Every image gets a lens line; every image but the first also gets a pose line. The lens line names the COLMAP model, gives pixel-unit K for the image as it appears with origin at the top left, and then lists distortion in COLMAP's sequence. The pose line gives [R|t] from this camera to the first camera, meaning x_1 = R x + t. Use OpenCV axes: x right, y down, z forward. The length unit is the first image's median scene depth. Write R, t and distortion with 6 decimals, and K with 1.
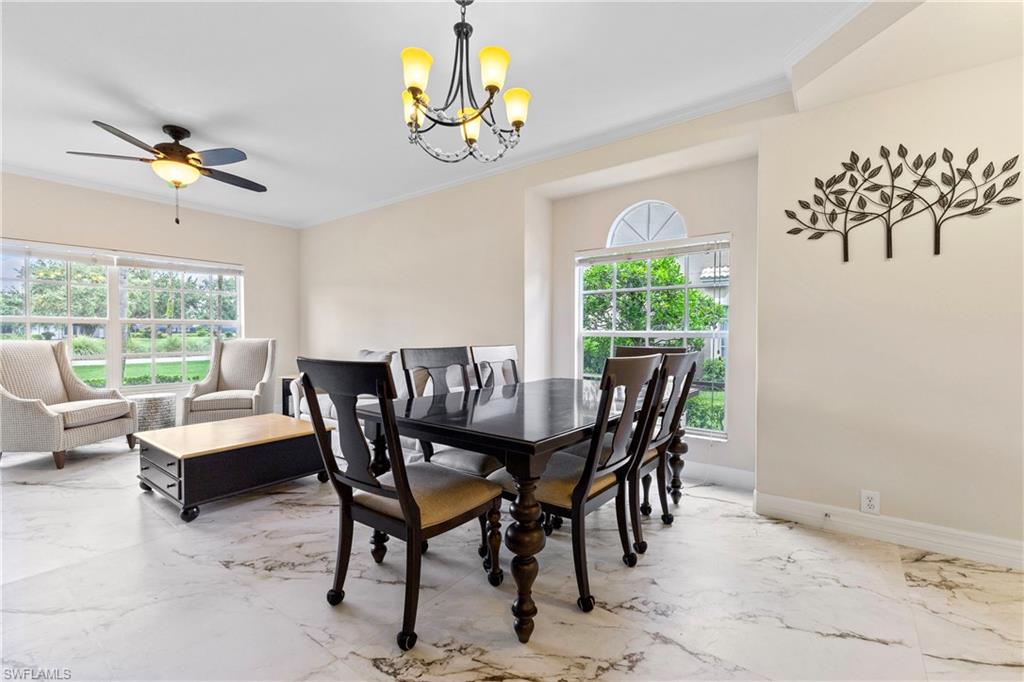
lens RADIAL K [[450.3, 0, 515.0], [0, 450.3, 341.9], [0, 0, 1]] dist [0.015403, -0.000313]
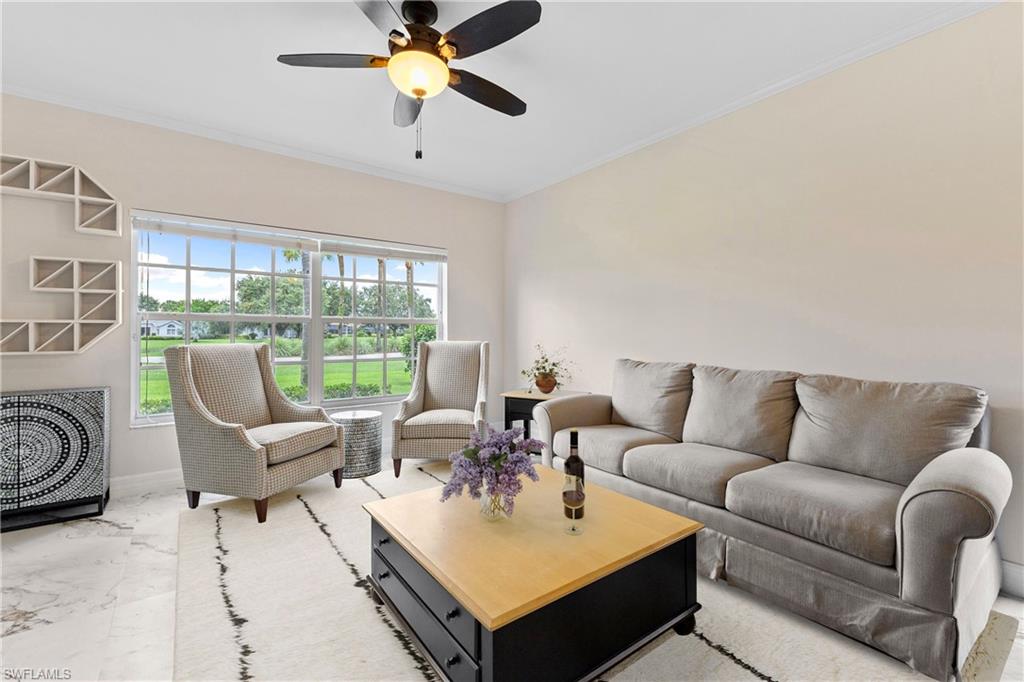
lens RADIAL K [[450.3, 0, 509.8], [0, 450.3, 332.4], [0, 0, 1]] dist [0.015403, -0.000313]
pose [[0.961043, -0.001959, -0.276391, -0.334171], [-0.004079, 0.999765, -0.021269, -0.007190], [0.276368, 0.021567, 0.960810, 0.329378]]
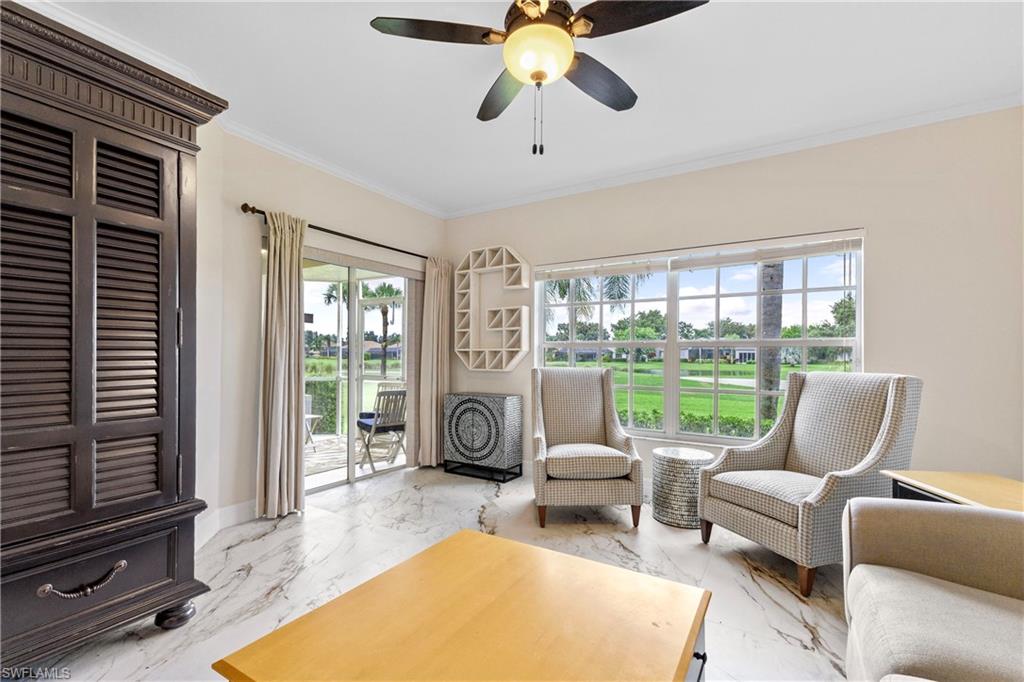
lens RADIAL K [[450.3, 0, 513.1], [0, 450.3, 358.2], [0, 0, 1]] dist [0.015403, -0.000313]
pose [[0.100687, 0.002233, -0.994916, -0.163123], [-0.024985, 0.999688, -0.000285, -0.015678], [0.994604, 0.024887, 0.100712, 0.683971]]
